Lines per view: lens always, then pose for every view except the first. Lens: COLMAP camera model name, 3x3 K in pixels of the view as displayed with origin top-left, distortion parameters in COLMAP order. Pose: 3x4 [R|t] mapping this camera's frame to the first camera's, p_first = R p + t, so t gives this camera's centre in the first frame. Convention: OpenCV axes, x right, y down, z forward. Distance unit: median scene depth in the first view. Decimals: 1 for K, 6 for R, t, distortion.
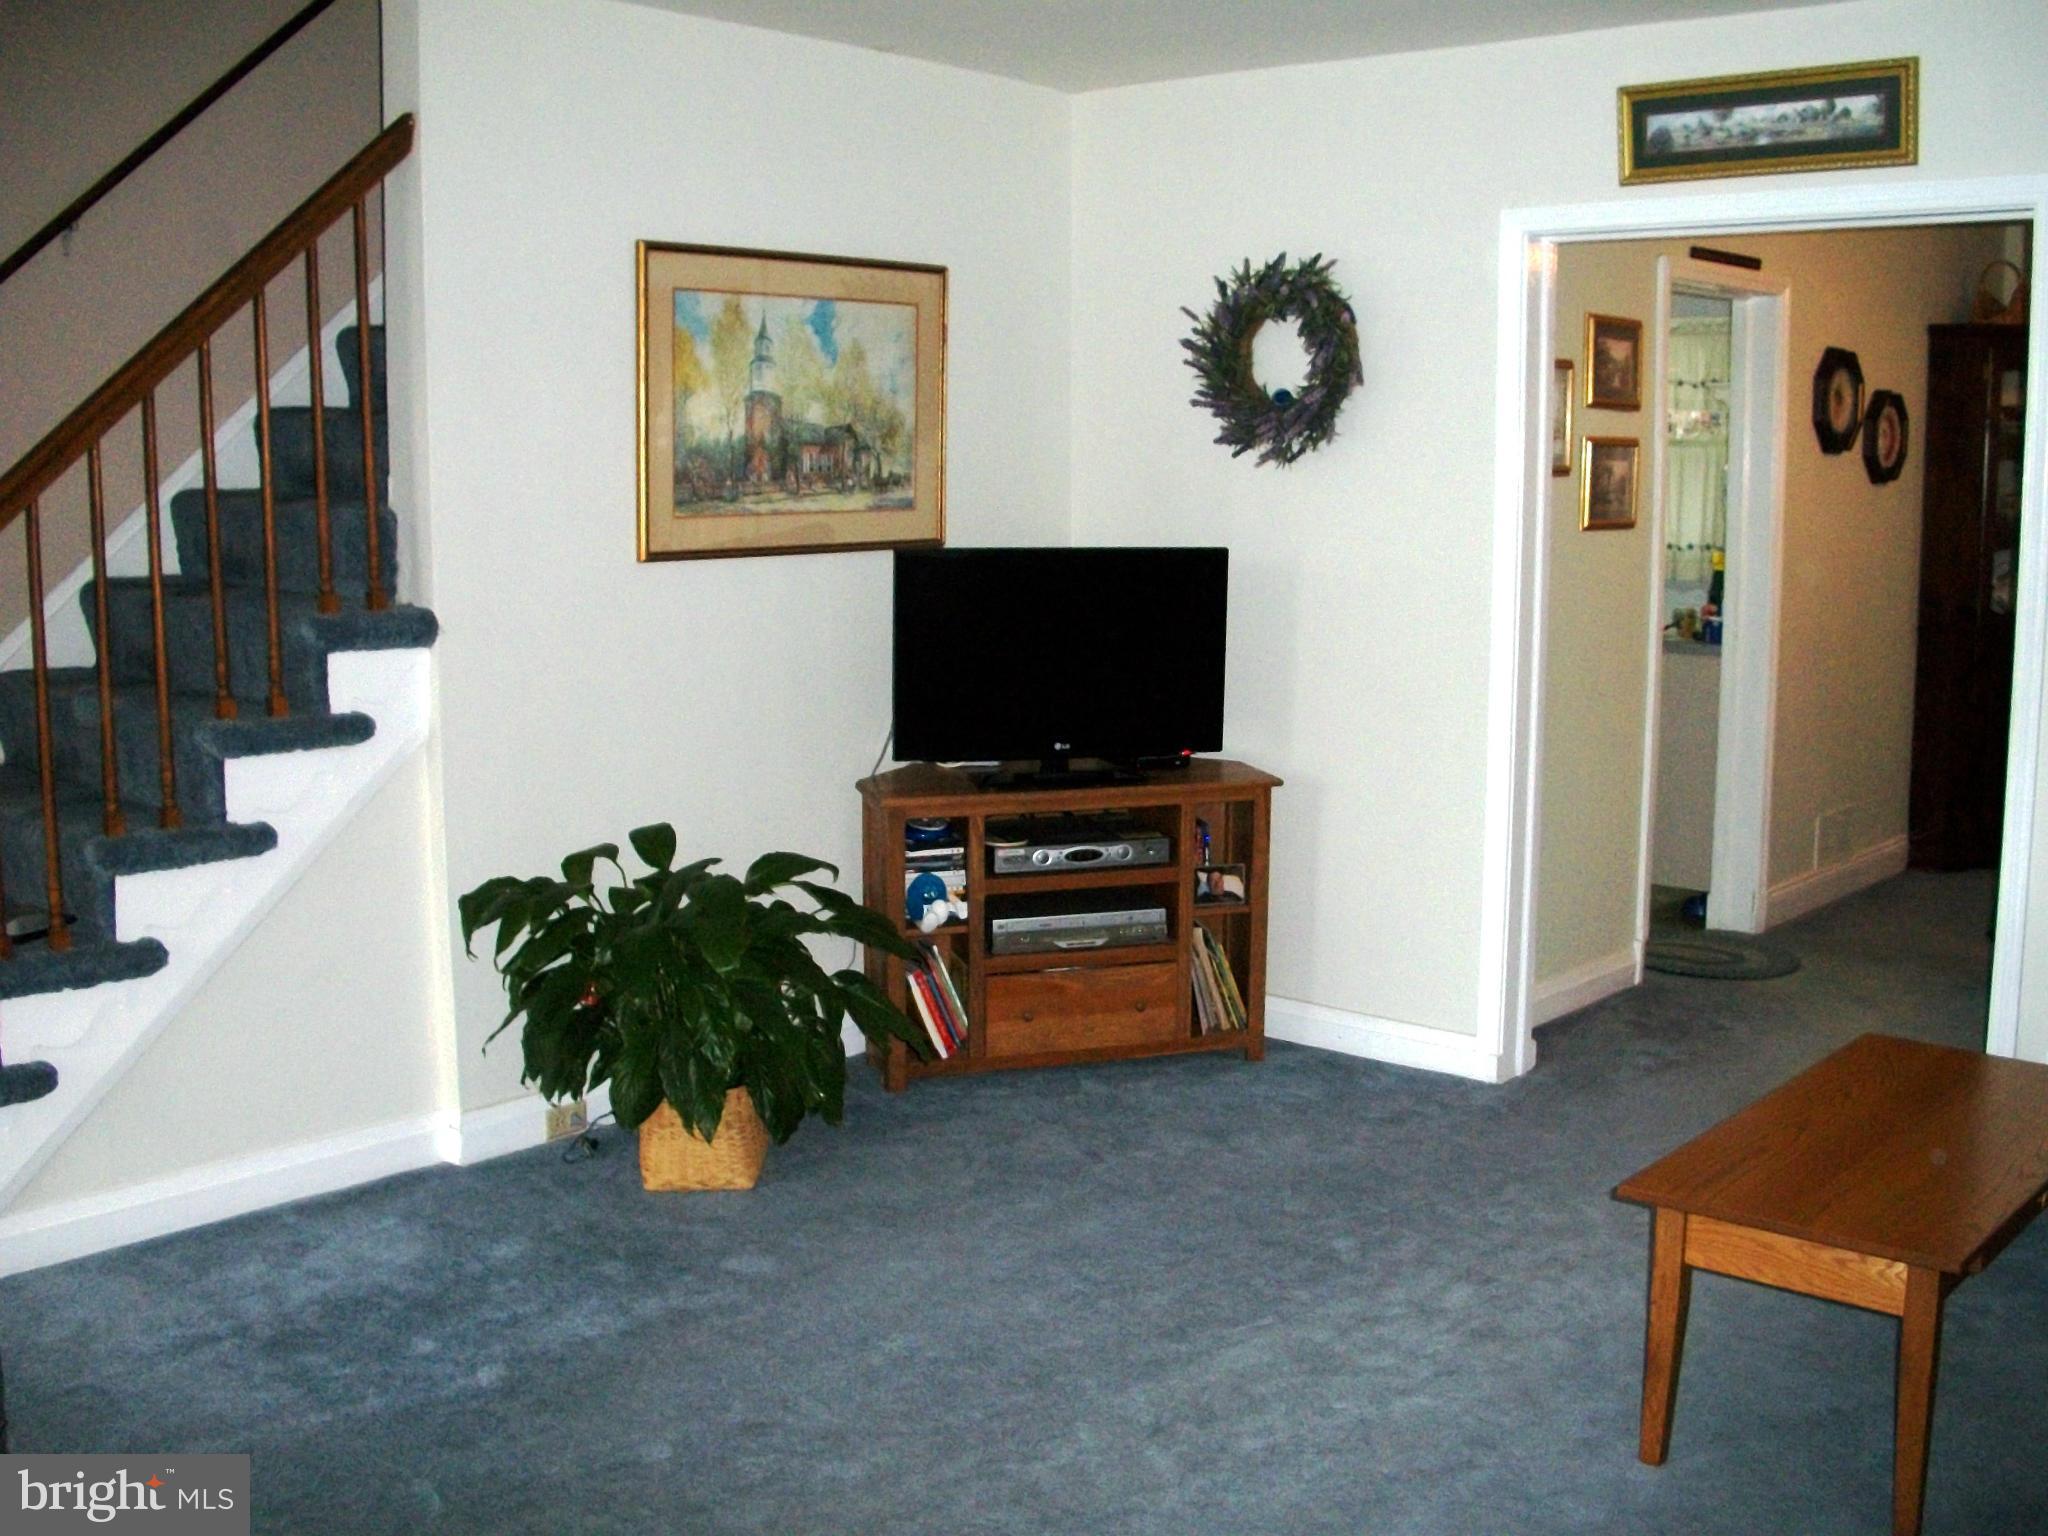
lens RADIAL K [[2140.3, 0, 1023.8], [0, 2140.3, 769.5], [0, 0, 1]] dist [-0.131141, 0.000000]
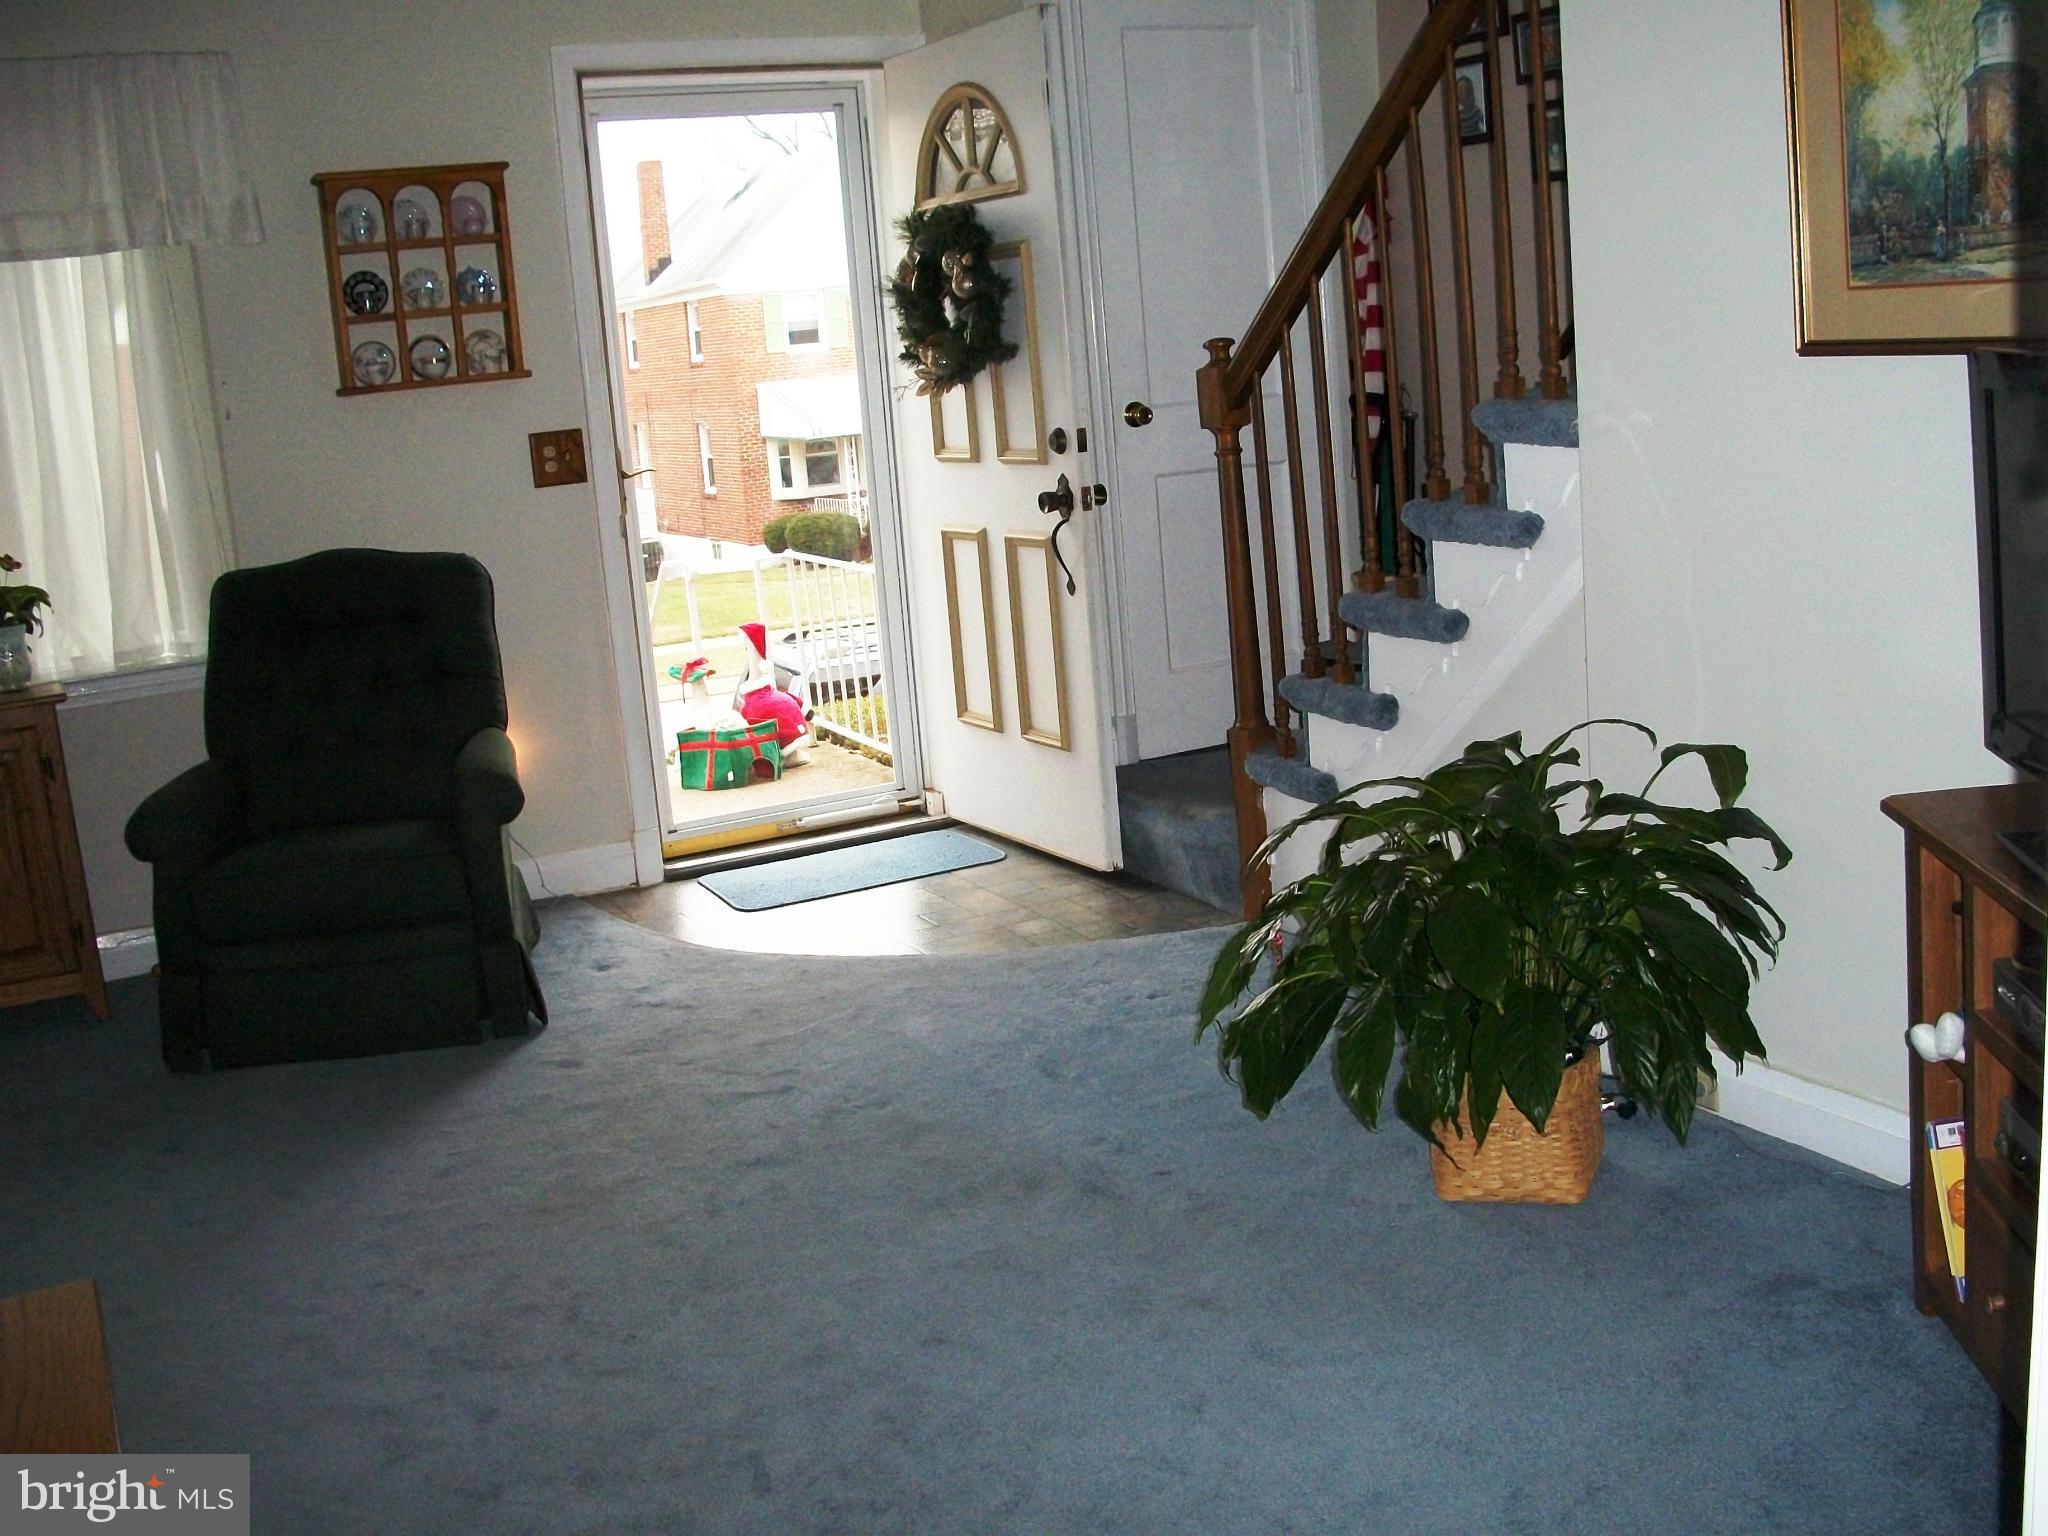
lens RADIAL K [[2140.3, 0, 1028.6], [0, 2140.3, 776.3], [0, 0, 1]] dist [-0.131141, 0.000000]
pose [[-0.359969, 0.231032, -0.903906, 0.516440], [-0.046880, 0.963151, 0.264844, -0.128516], [0.931786, 0.137711, -0.335874, 0.980085]]
